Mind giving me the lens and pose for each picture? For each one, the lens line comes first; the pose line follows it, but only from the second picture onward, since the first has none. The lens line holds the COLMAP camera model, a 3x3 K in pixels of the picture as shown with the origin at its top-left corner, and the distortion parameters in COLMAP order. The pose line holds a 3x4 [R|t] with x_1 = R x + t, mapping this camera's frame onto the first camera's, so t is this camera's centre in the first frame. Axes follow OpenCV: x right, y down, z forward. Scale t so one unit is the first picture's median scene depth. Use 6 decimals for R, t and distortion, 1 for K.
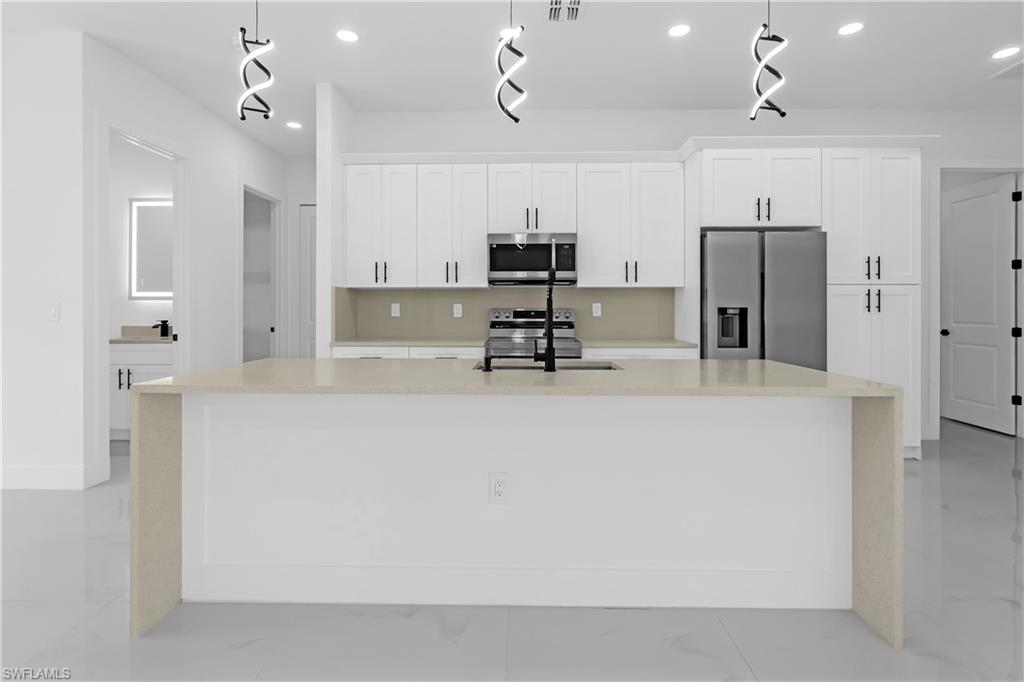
lens RADIAL K [[505.6, 0, 511.5], [0, 505.6, 304.8], [0, 0, 1]] dist [0.001686, 0.000286]
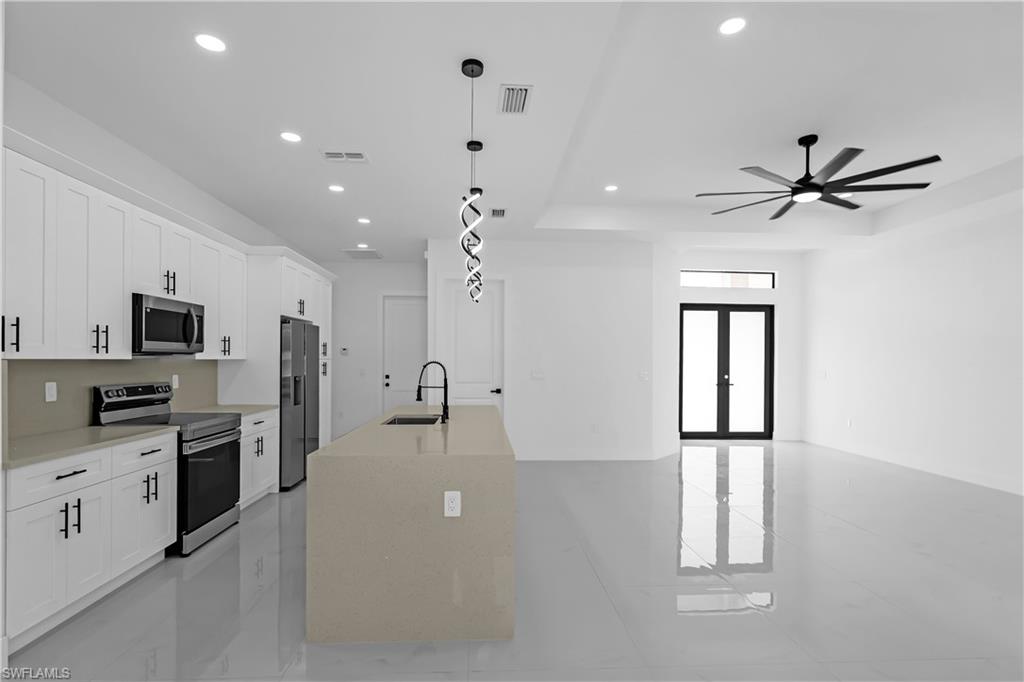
lens RADIAL K [[496.9, 0, 515.5], [0, 496.9, 360.8], [0, 0, 1]] dist [-0.000835, -0.000087]
pose [[-0.081381, -0.002977, 0.996679, -0.901046], [-0.013974, 0.999901, 0.001846, -0.043791], [-0.996585, -0.013777, -0.081415, 0.475114]]
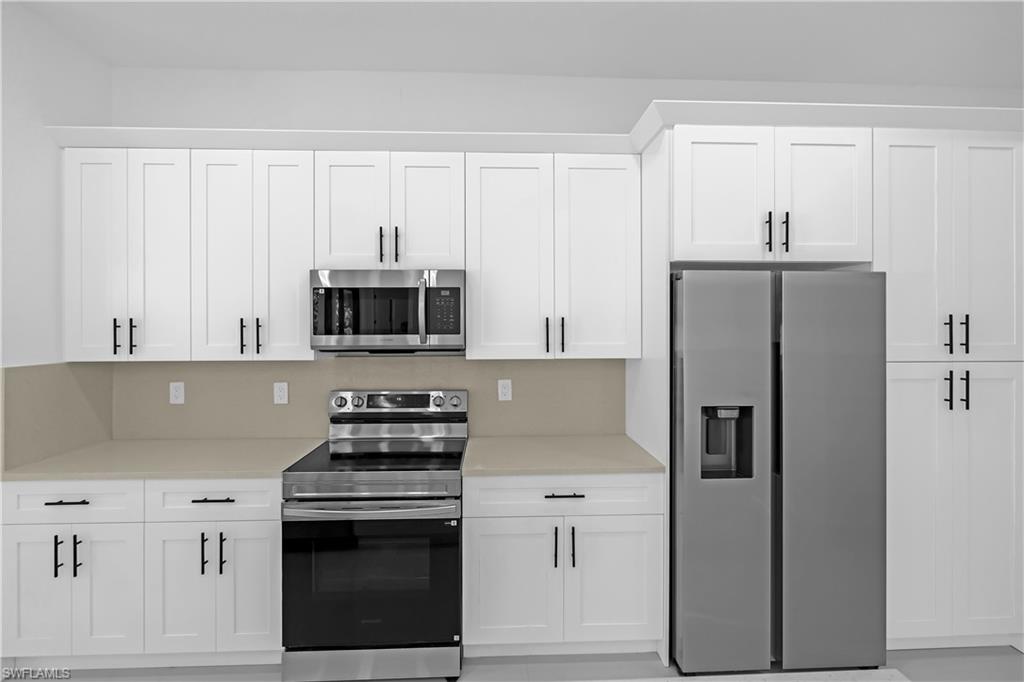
lens RADIAL K [[453.9, 0, 511.0], [0, 453.9, 327.6], [0, 0, 1]] dist [0.000207, 0.000111]
pose [[0.998042, -0.001797, 0.062526, 0.153279], [0.001446, 0.999983, 0.005660, -0.077869], [-0.062535, -0.005558, 0.998027, 0.471558]]
